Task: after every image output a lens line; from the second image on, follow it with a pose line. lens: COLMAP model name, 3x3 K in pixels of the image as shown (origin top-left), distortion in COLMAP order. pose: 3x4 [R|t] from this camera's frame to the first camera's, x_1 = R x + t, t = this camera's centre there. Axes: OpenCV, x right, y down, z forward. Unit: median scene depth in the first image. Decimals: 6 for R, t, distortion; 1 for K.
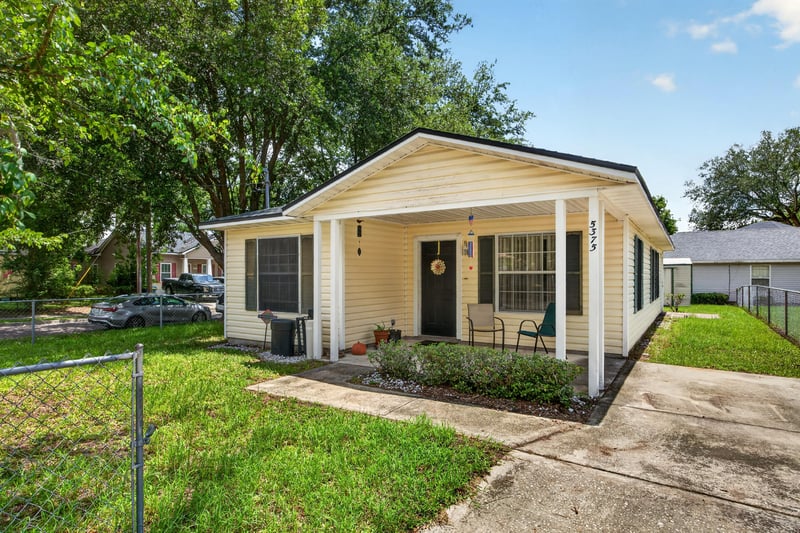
lens RADIAL K [[450.2, 0, 403.9], [0, 450.2, 268.9], [0, 0, 1]] dist [-0.001918, -0.000897]
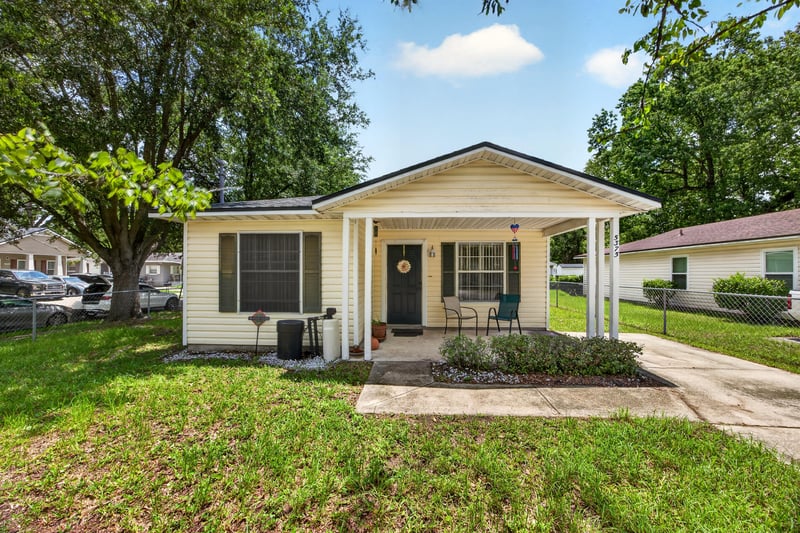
lens RADIAL K [[310.7, 0, 401.2], [0, 310.7, 269.4], [0, 0, 1]] dist [-0.018922, 0.006407]
pose [[0.864789, 0.007247, 0.502083, -0.376591], [-0.010331, 0.999941, 0.003362, 0.001027], [-0.502029, -0.008095, 0.864813, 0.313702]]
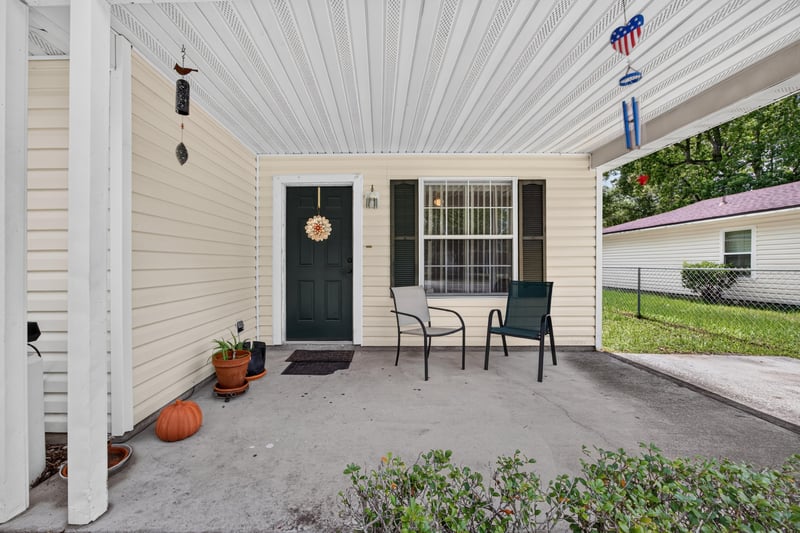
lens RADIAL K [[319.0, 0, 378.0], [0, 319.0, 262.0], [0, 0, 1]] dist [0.002324, -0.000100]
pose [[0.848657, 0.001778, 0.528940, -0.092824], [-0.007214, 0.999940, 0.008215, 0.041032], [-0.528894, -0.010788, 0.848619, 0.639601]]
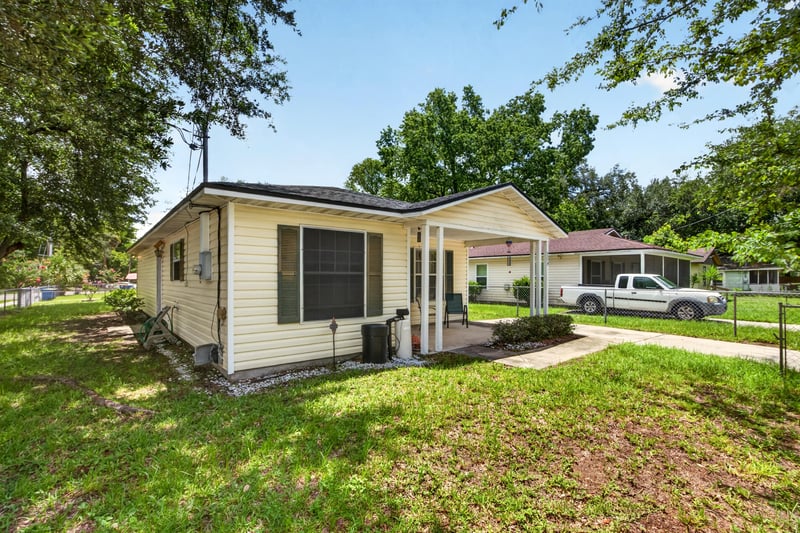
lens RADIAL K [[365.5, 0, 405.6], [0, 365.5, 271.4], [0, 0, 1]] dist [-0.001496, -0.000016]
pose [[0.291747, 0.015671, 0.956367, -0.913012], [-0.016761, 0.999796, -0.011269, 0.012689], [-0.956349, -0.012742, 0.291950, 0.695378]]
